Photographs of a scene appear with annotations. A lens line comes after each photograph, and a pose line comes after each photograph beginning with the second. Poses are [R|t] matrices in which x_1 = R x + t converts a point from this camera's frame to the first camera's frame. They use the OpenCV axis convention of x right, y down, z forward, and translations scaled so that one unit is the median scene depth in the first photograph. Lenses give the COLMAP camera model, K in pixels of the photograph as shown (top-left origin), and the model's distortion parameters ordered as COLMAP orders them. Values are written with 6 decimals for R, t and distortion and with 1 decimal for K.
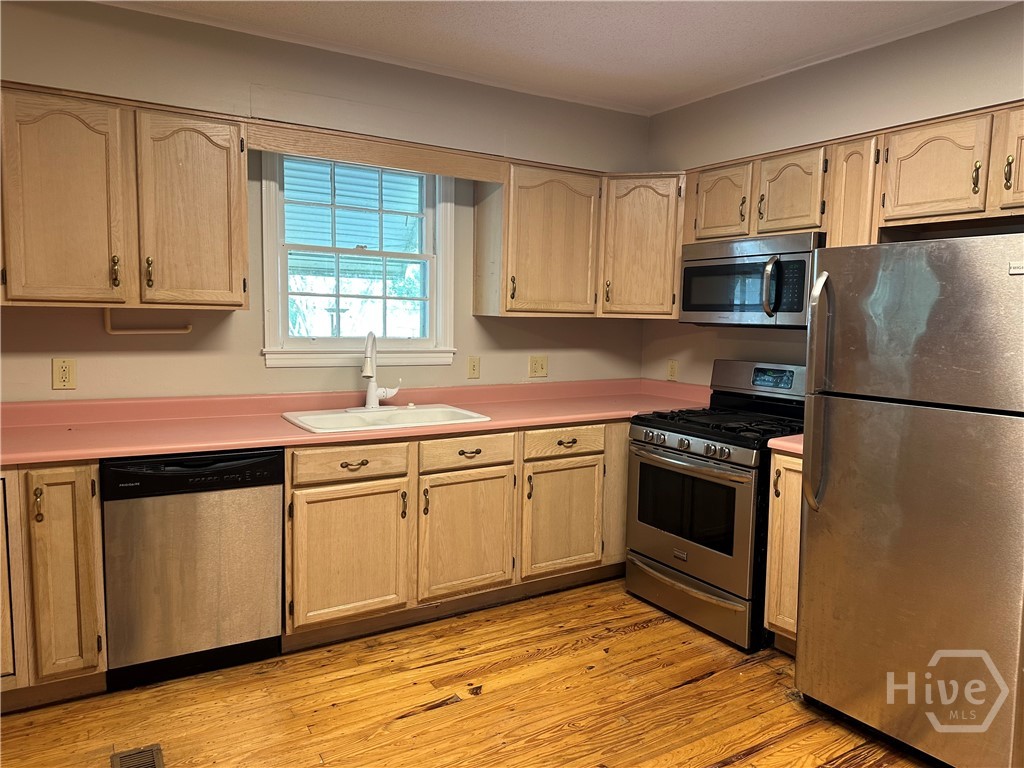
lens RADIAL K [[712.0, 0, 507.6], [0, 712.0, 384.6], [0, 0, 1]] dist [0.109940, -0.146366]
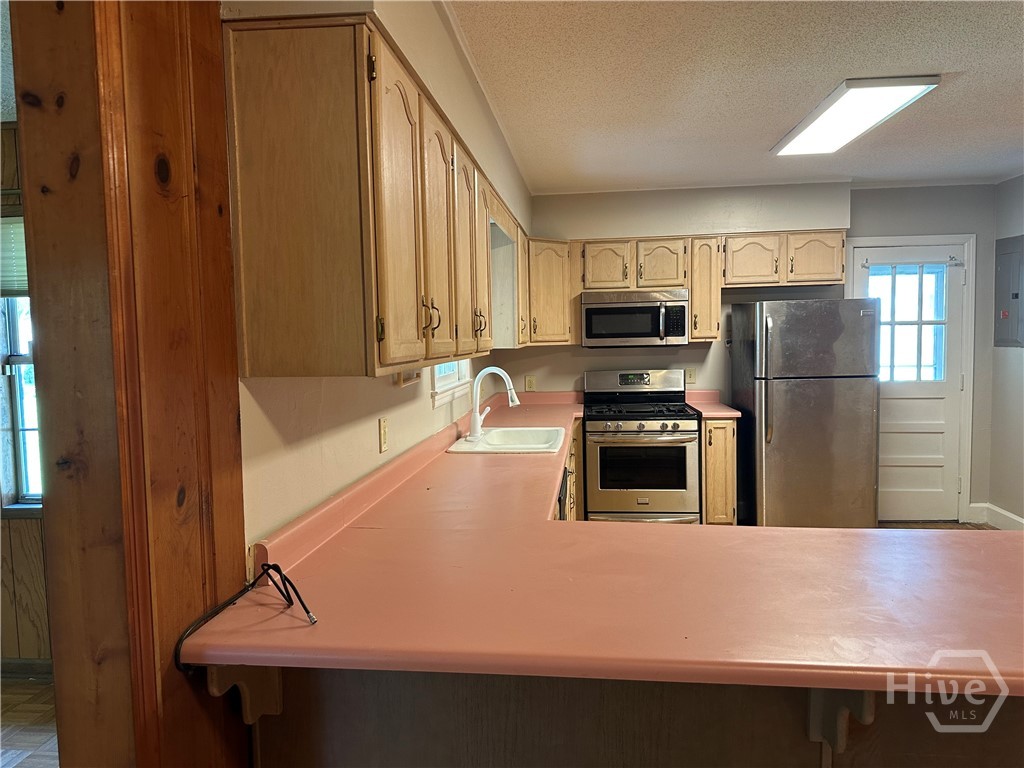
lens RADIAL K [[712.0, 0, 507.6], [0, 712.0, 384.6], [0, 0, 1]] dist [0.109940, -0.146366]
pose [[0.630280, -0.084478, 0.771758, -1.115655], [0.113755, 0.993383, 0.015836, -0.061011], [-0.767989, 0.077810, 0.635719, 0.267162]]
